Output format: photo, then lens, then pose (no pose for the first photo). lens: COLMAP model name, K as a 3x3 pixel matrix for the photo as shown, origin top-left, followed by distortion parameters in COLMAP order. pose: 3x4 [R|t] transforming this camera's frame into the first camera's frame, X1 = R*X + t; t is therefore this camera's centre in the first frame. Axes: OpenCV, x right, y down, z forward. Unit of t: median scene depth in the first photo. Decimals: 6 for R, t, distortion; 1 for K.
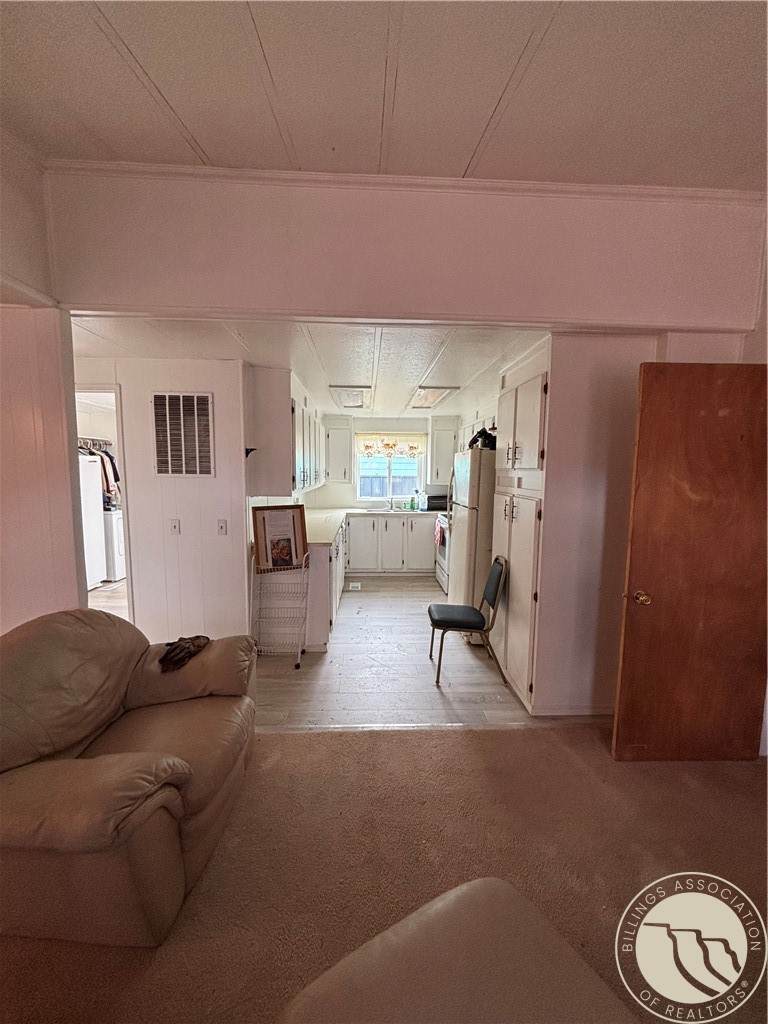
lens RADIAL K [[412.0, 0, 382.8], [0, 412.0, 513.3], [0, 0, 1]] dist [0.001786, -0.000002]
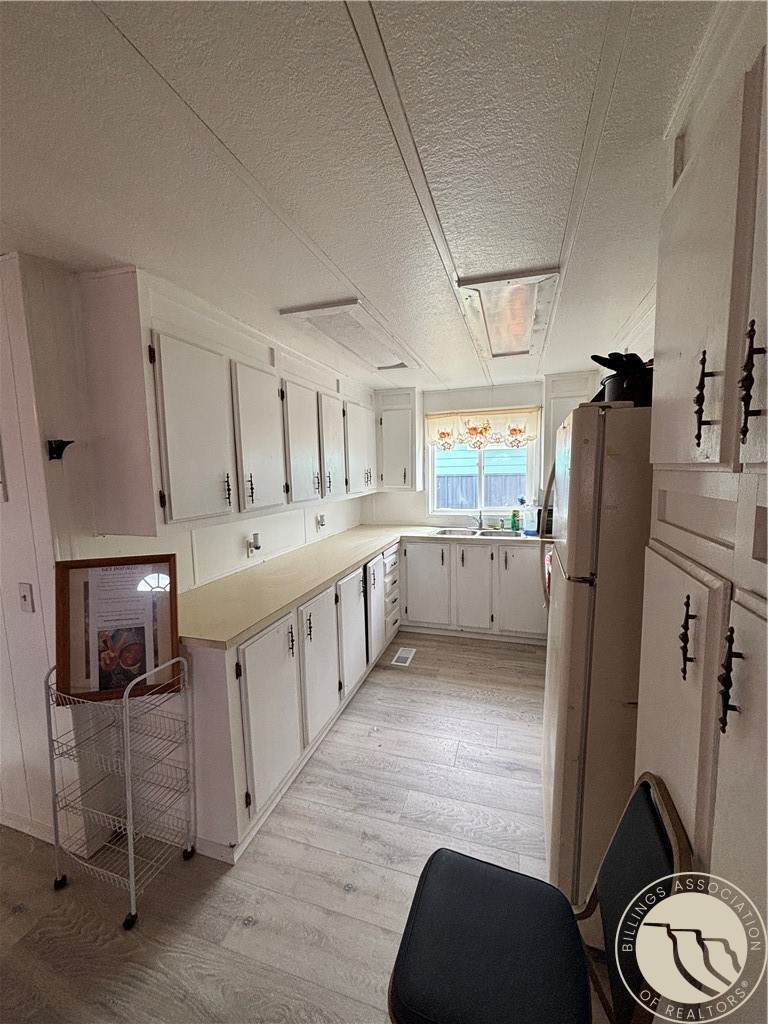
lens RADIAL K [[412.0, 0, 382.8], [0, 412.0, 509.7], [0, 0, 1]] dist [0.001786, -0.000002]
pose [[0.935960, 0.004148, -0.352083, 0.112626], [-0.004424, 0.999990, 0.000021, -0.042611], [0.352080, 0.001538, 0.935969, 0.371845]]
